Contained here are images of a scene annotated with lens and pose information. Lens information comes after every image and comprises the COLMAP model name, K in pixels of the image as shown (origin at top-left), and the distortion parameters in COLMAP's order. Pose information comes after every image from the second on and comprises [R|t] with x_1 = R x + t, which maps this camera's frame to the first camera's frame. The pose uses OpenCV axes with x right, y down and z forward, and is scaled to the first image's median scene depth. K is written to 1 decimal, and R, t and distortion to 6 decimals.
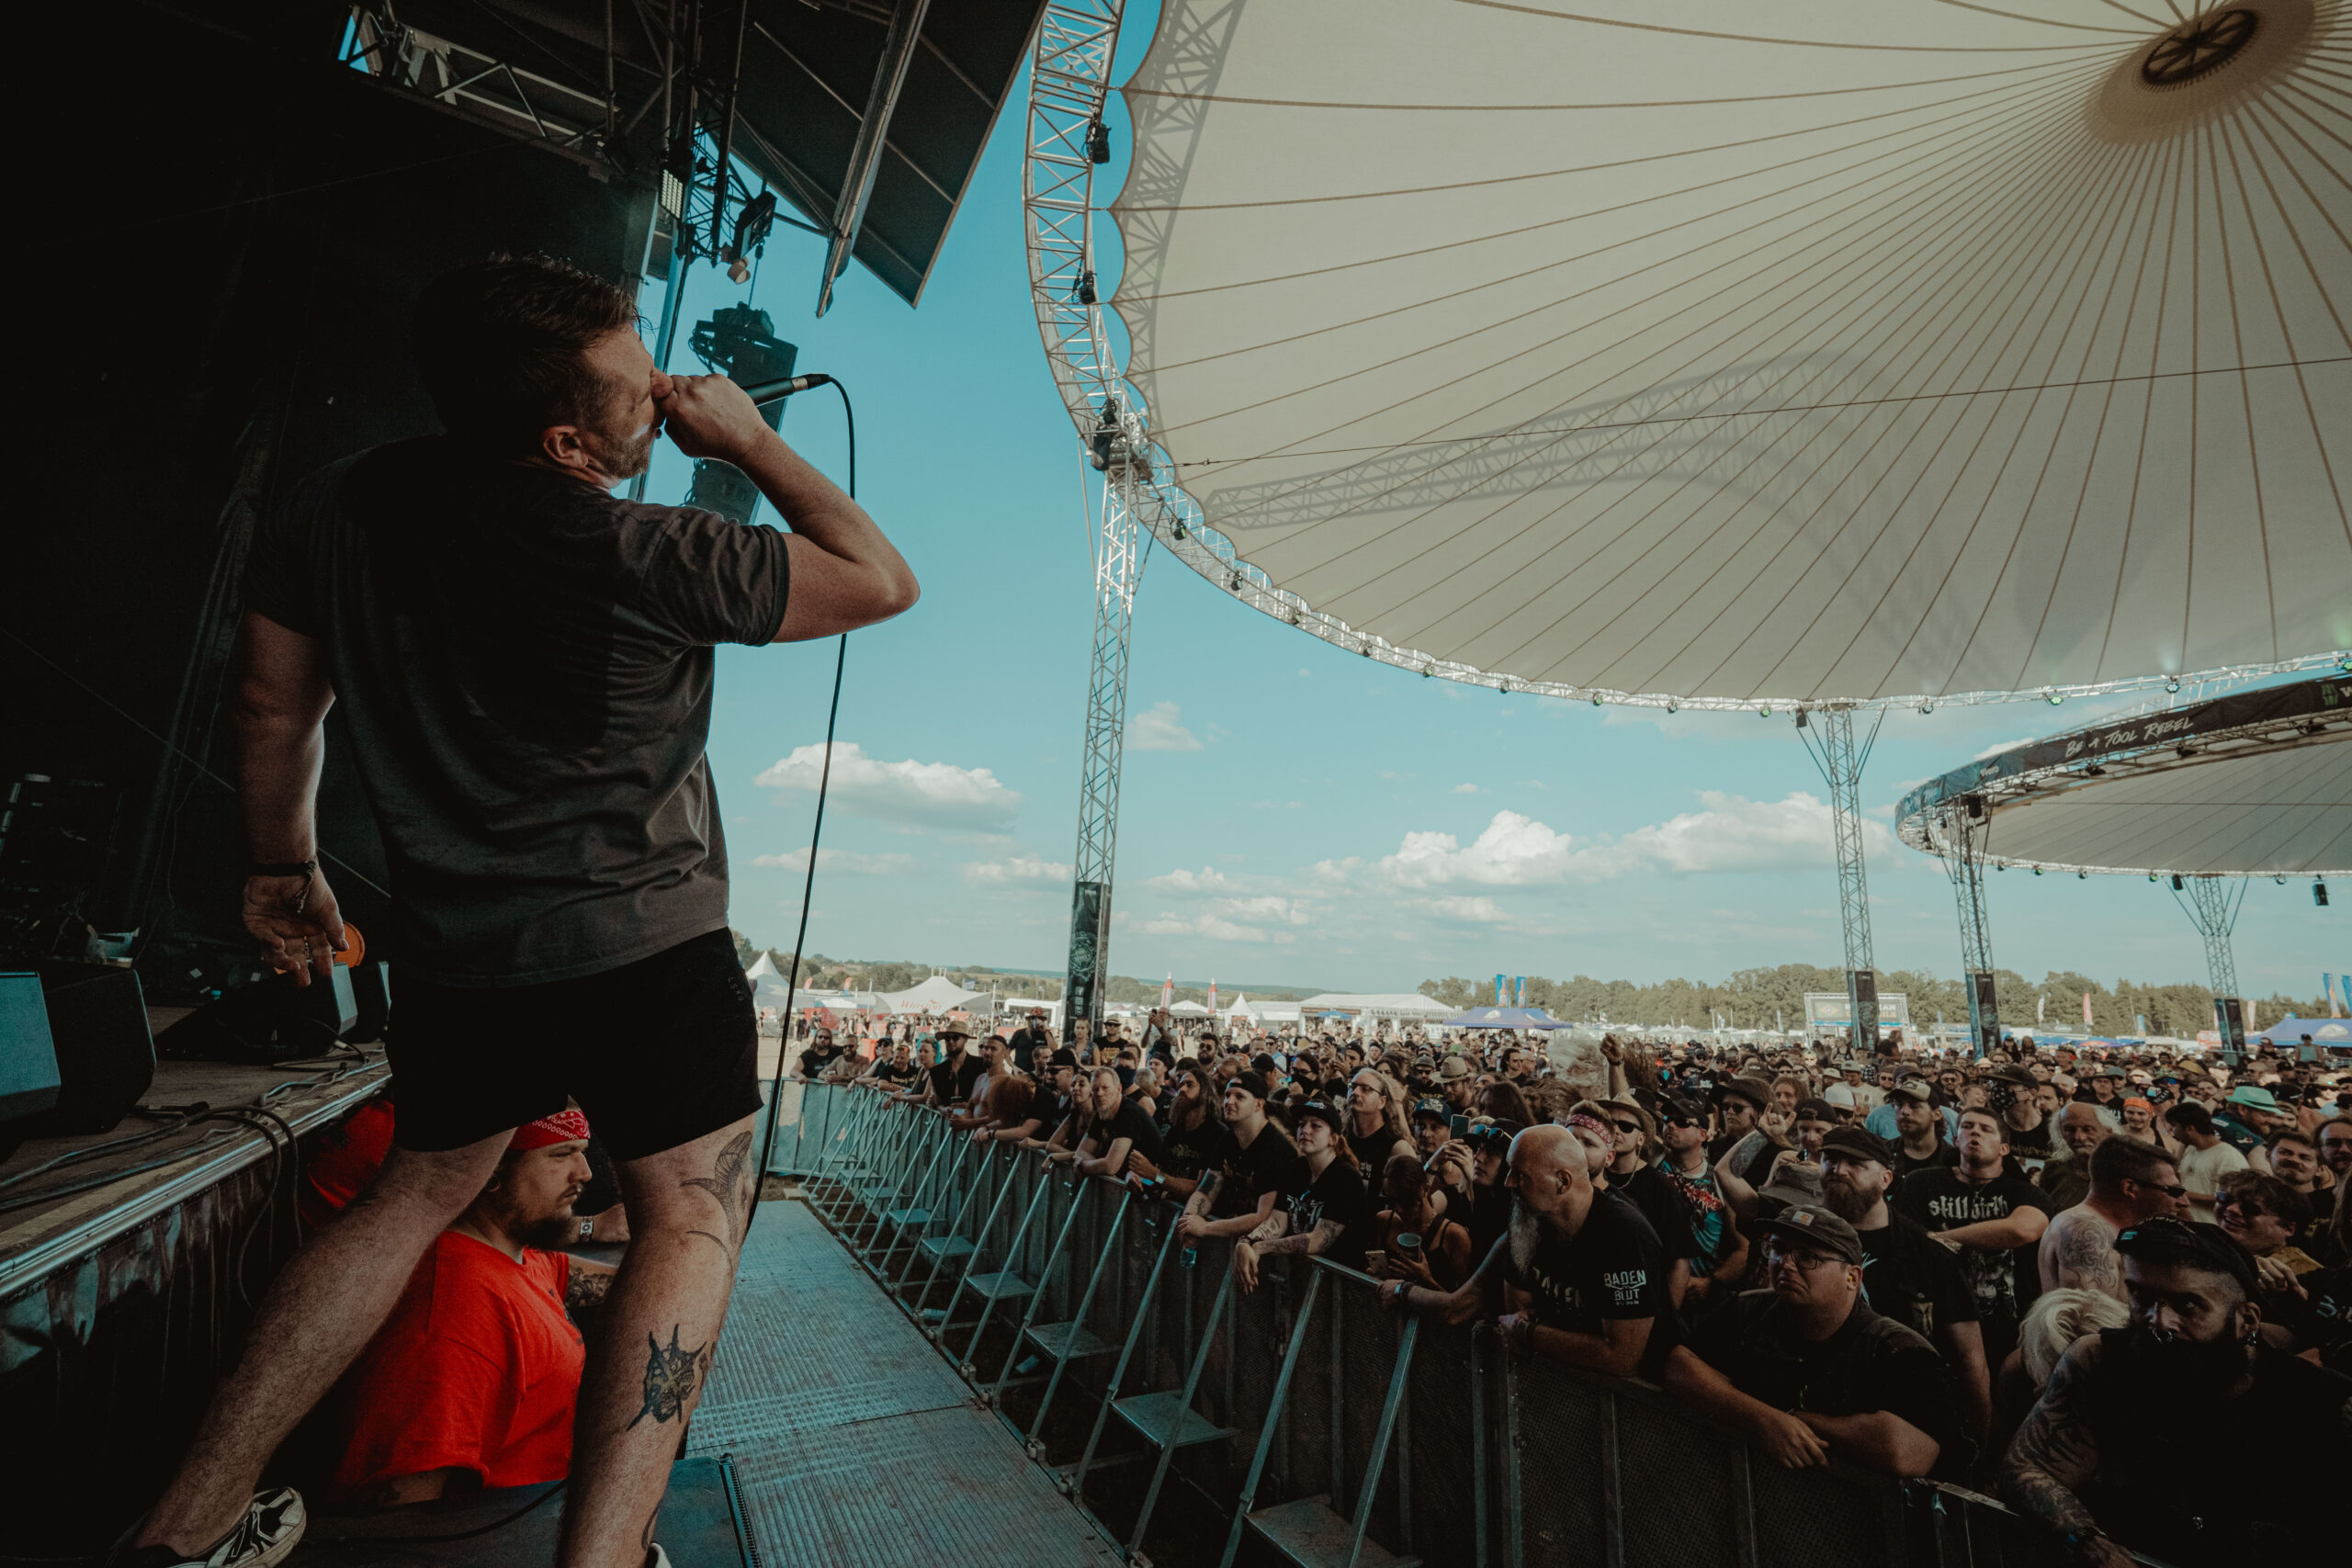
lens RADIAL K [[958.9, 0, 1178.4], [0, 958.9, 770.2], [0, 0, 1]] dist [-0.014244, 0.000665]
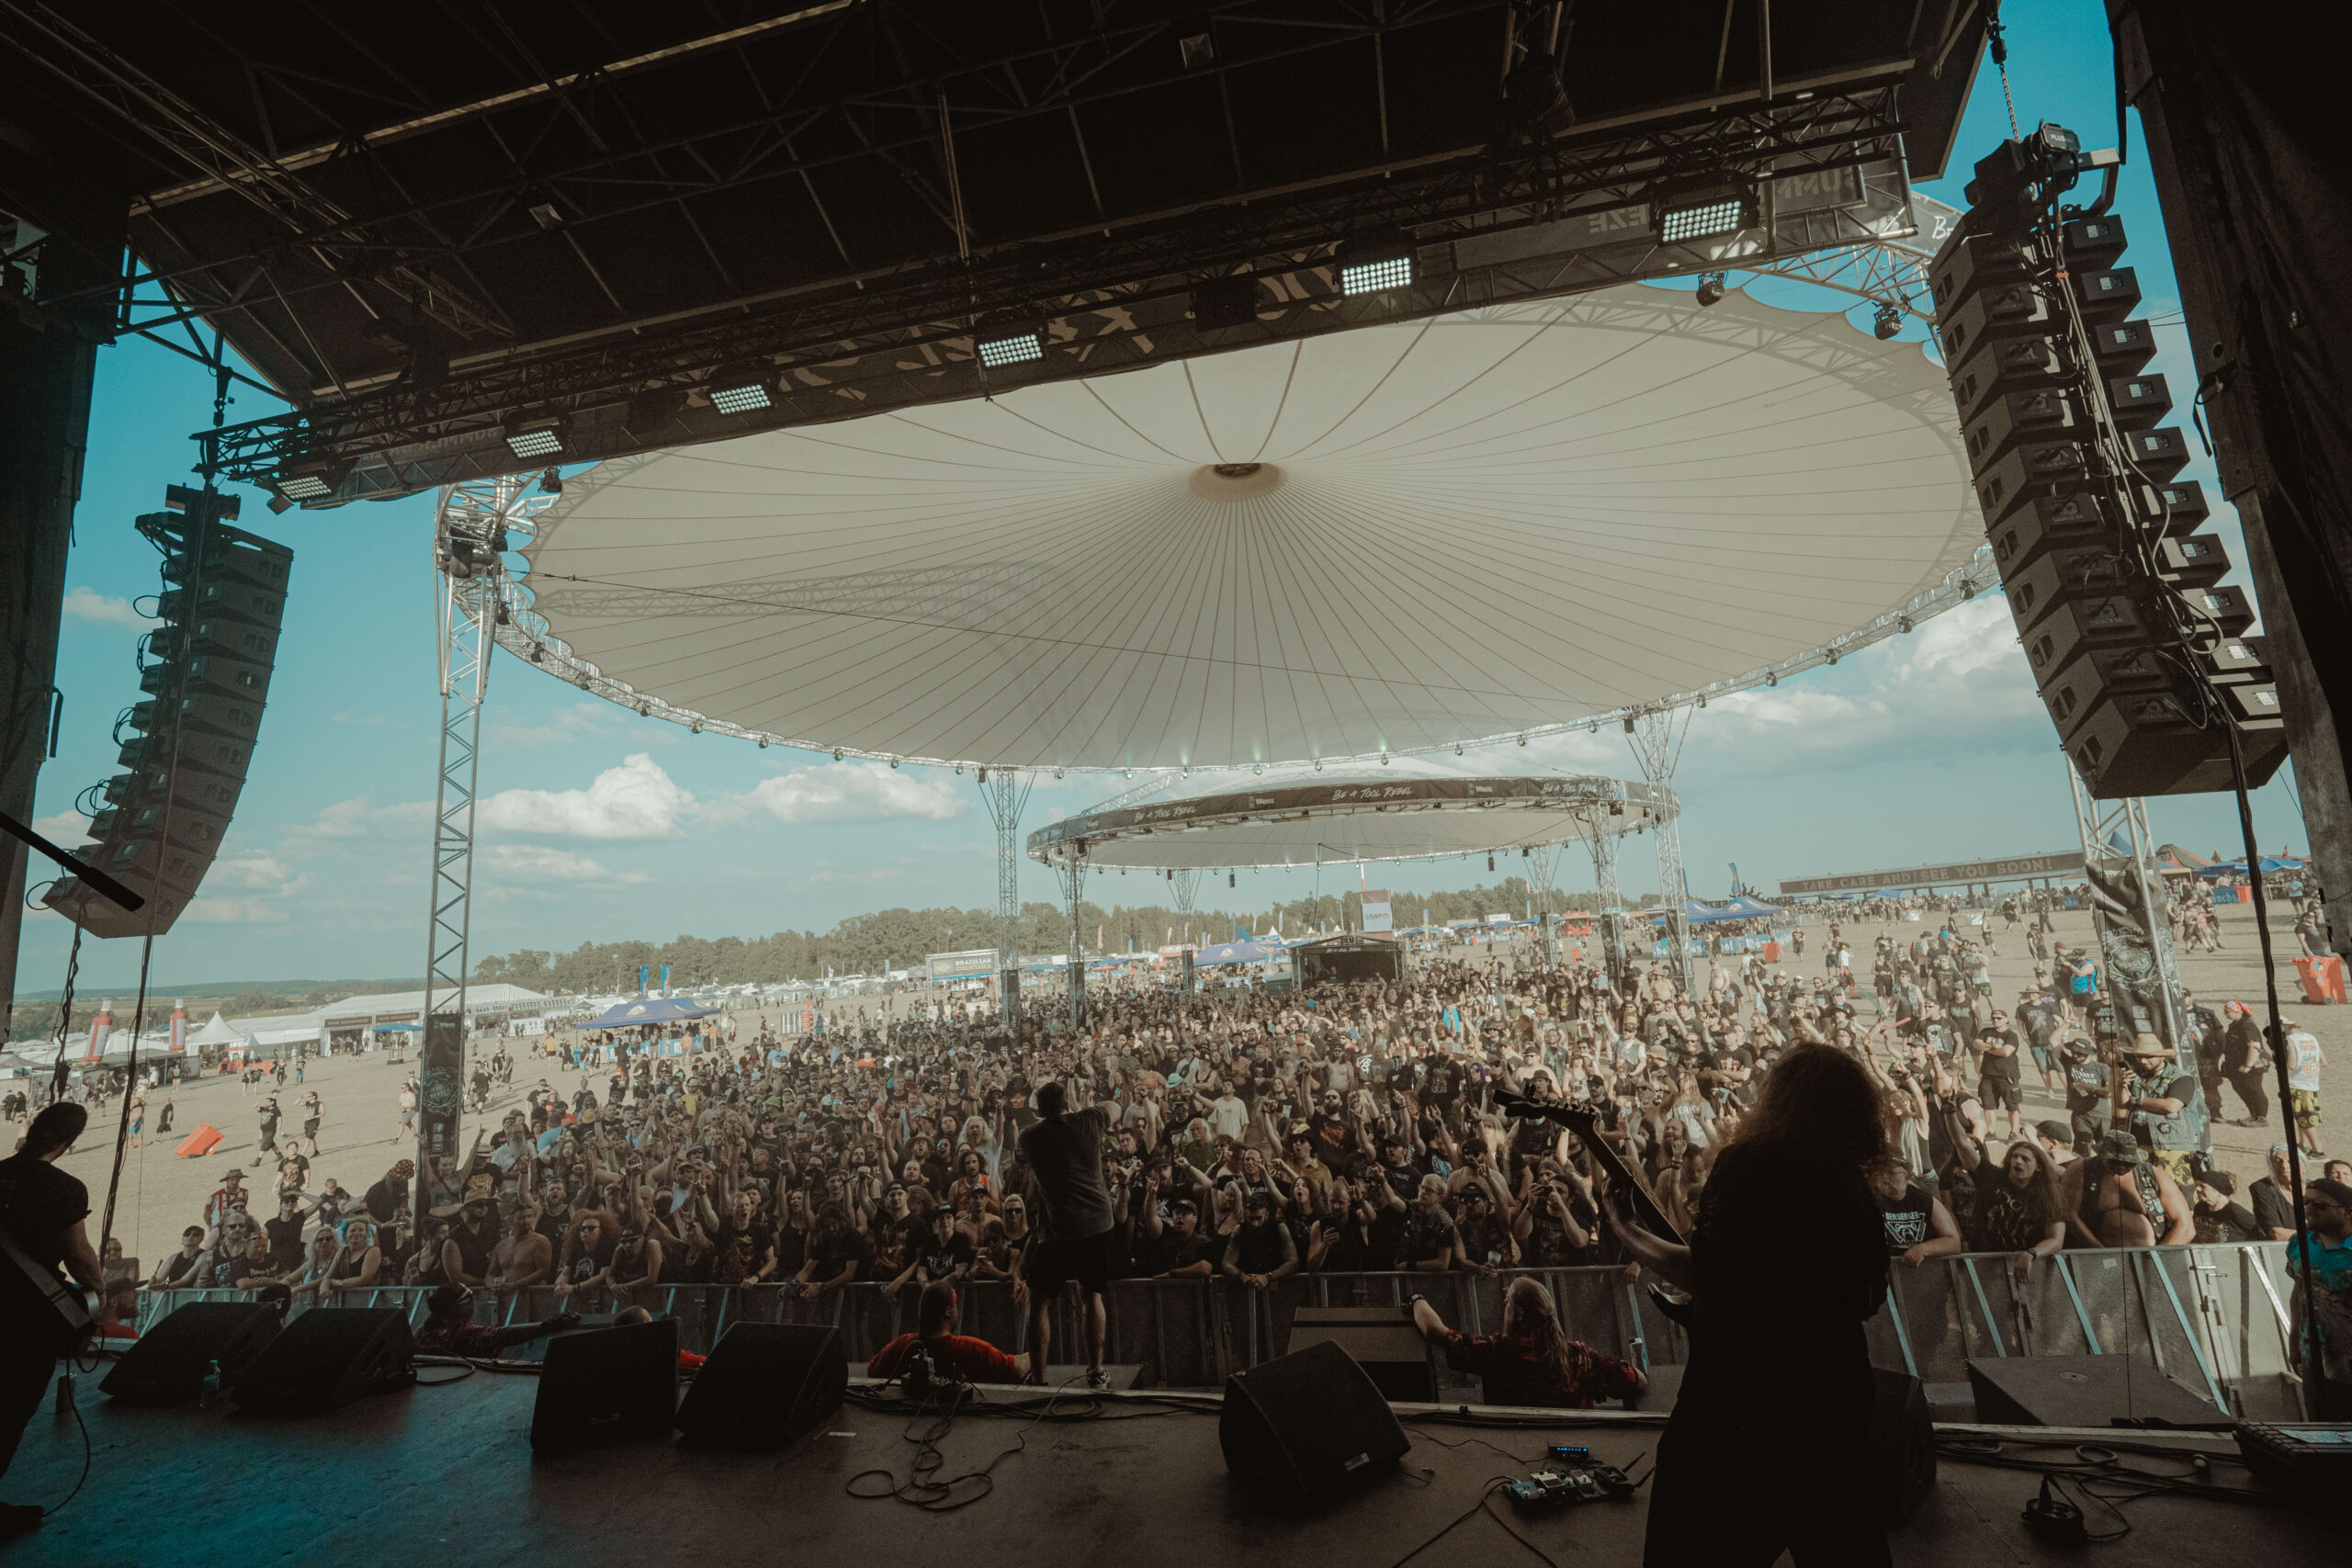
lens RADIAL K [[1028.2, 0, 1185.5], [0, 1028.2, 781.6], [0, 0, 1]] dist [-0.003070, -0.006042]
pose [[0.665989, 0.029149, 0.745392, -0.204473], [-0.077495, 0.996533, 0.030270, -0.114413], [-0.741926, -0.077923, 0.665939, -0.130489]]
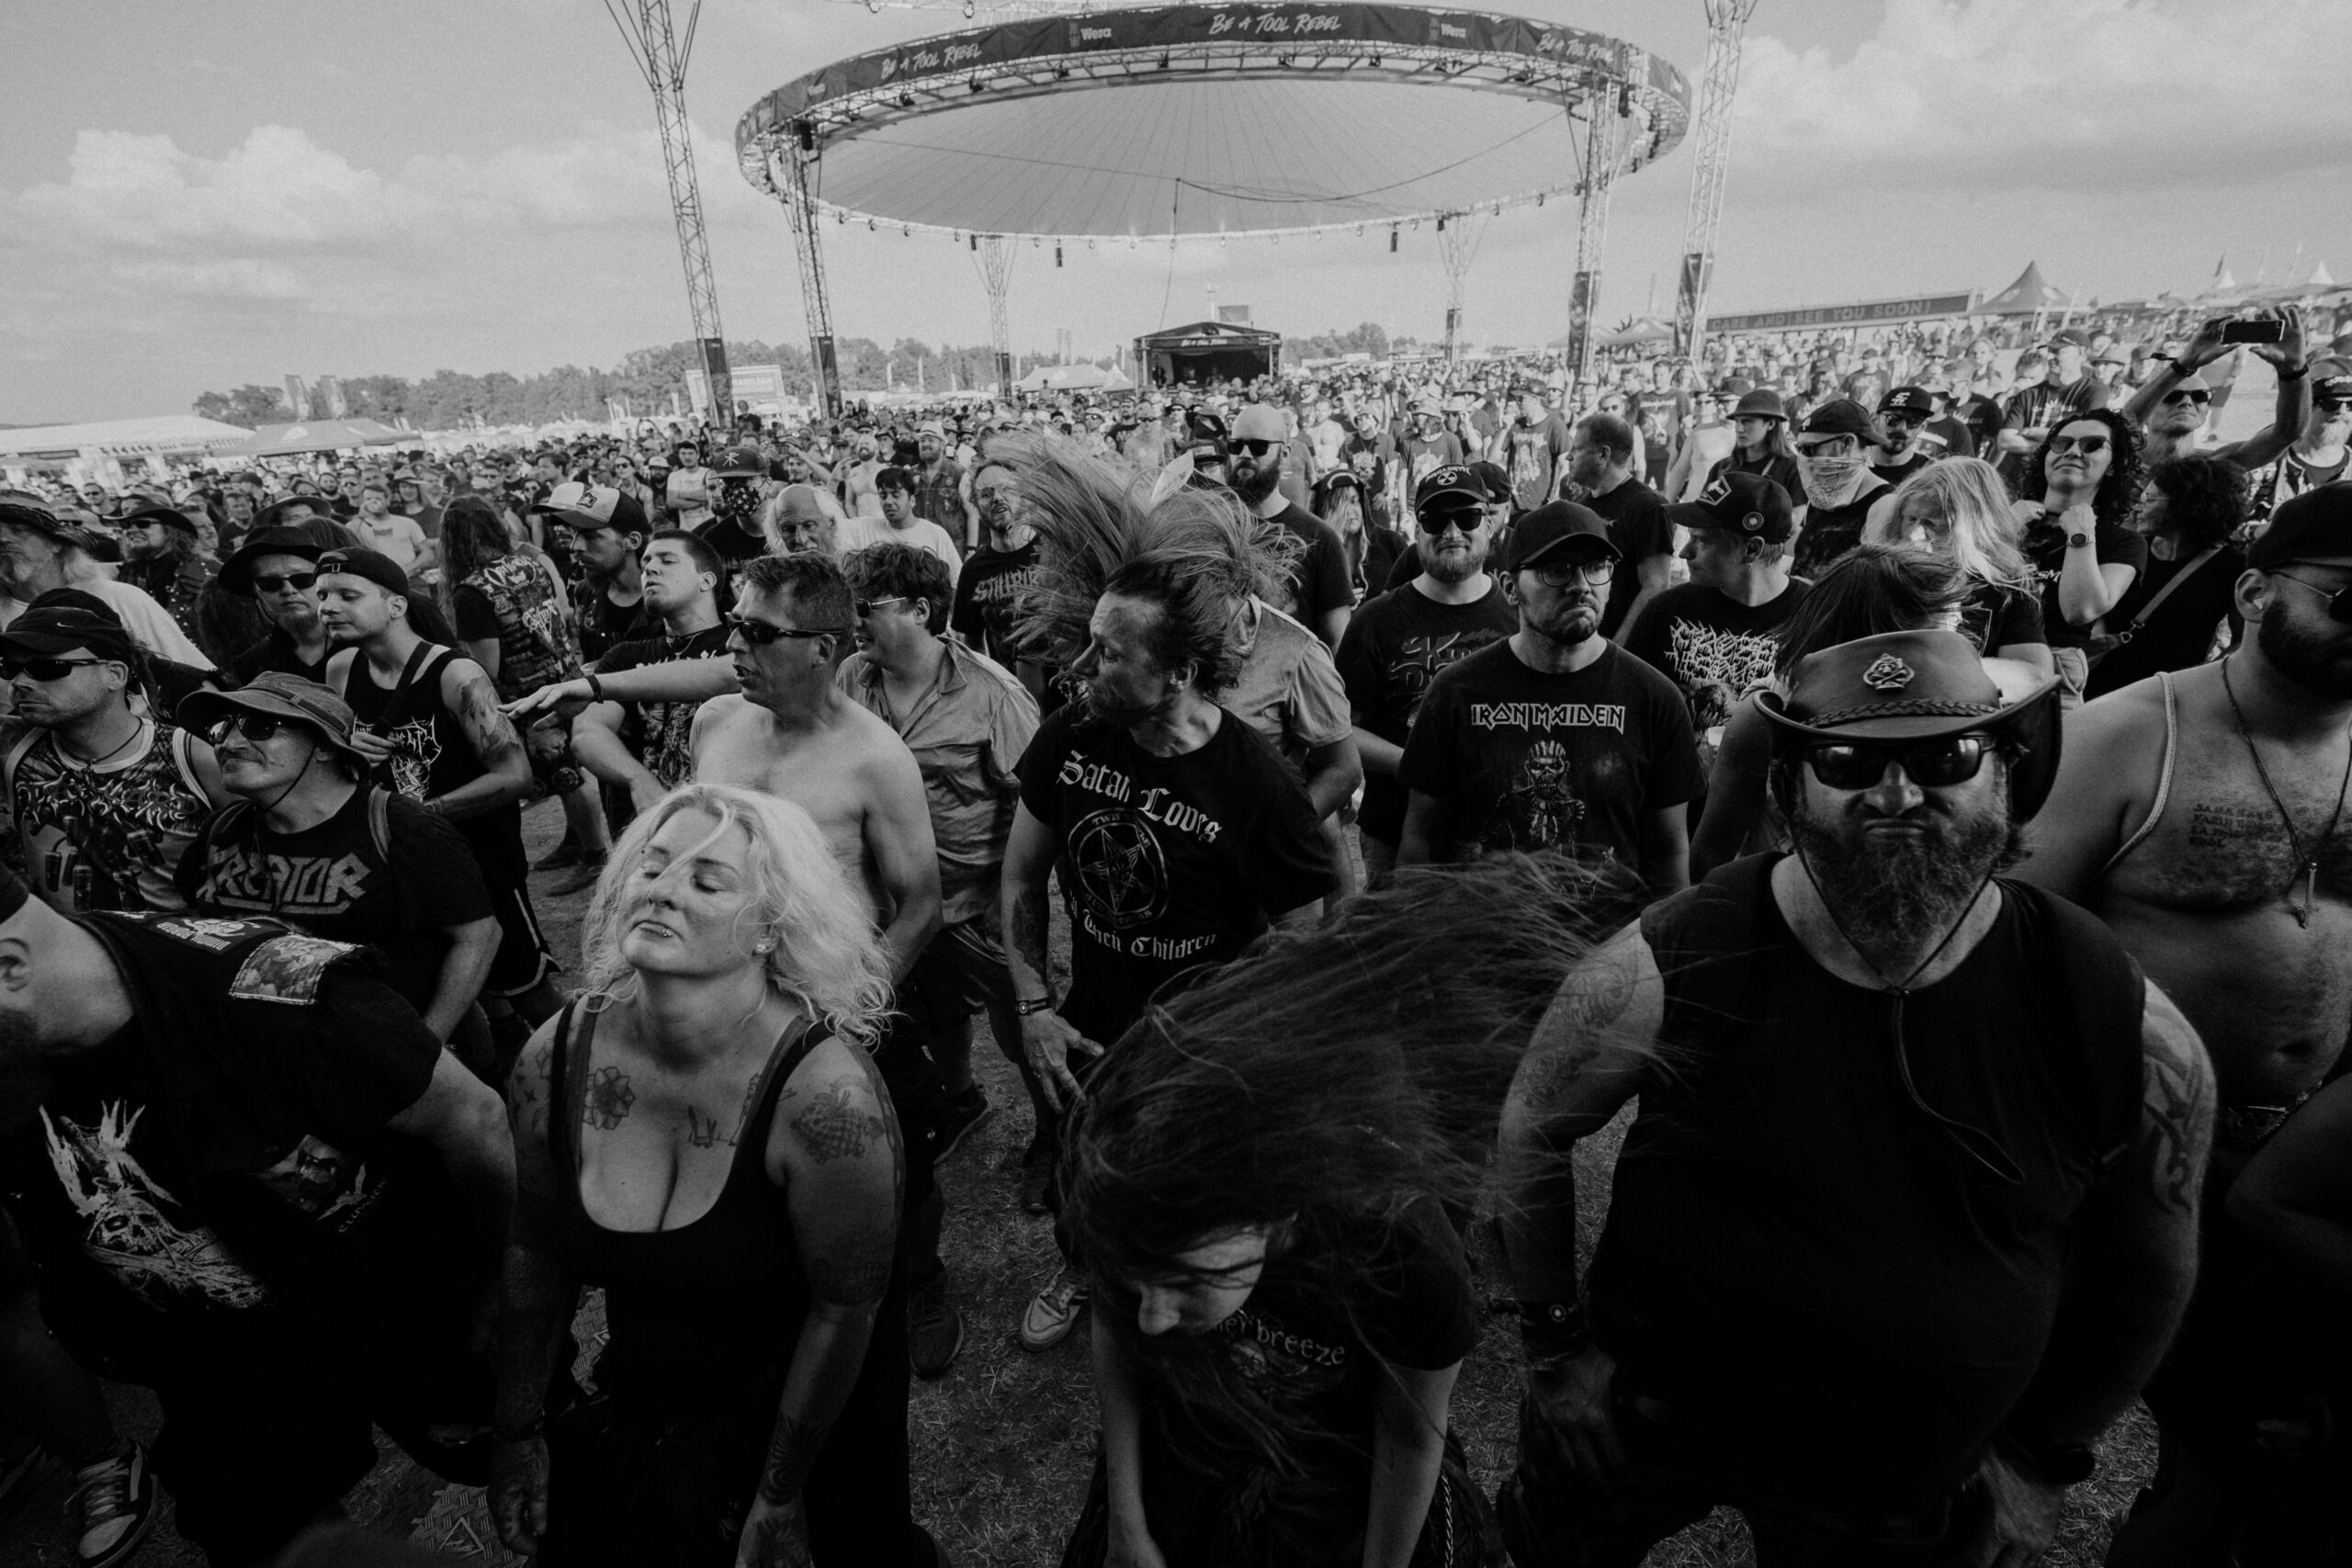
lens RADIAL K [[1028.2, 0, 1185.5], [0, 1028.2, 781.6], [0, 0, 1]] dist [-0.003070, -0.006042]
pose [[0.551552, -0.366846, 0.749142, 0.089841], [-0.122368, 0.852800, 0.507699, 0.022886], [-0.825116, -0.371693, 0.425474, 0.069894]]
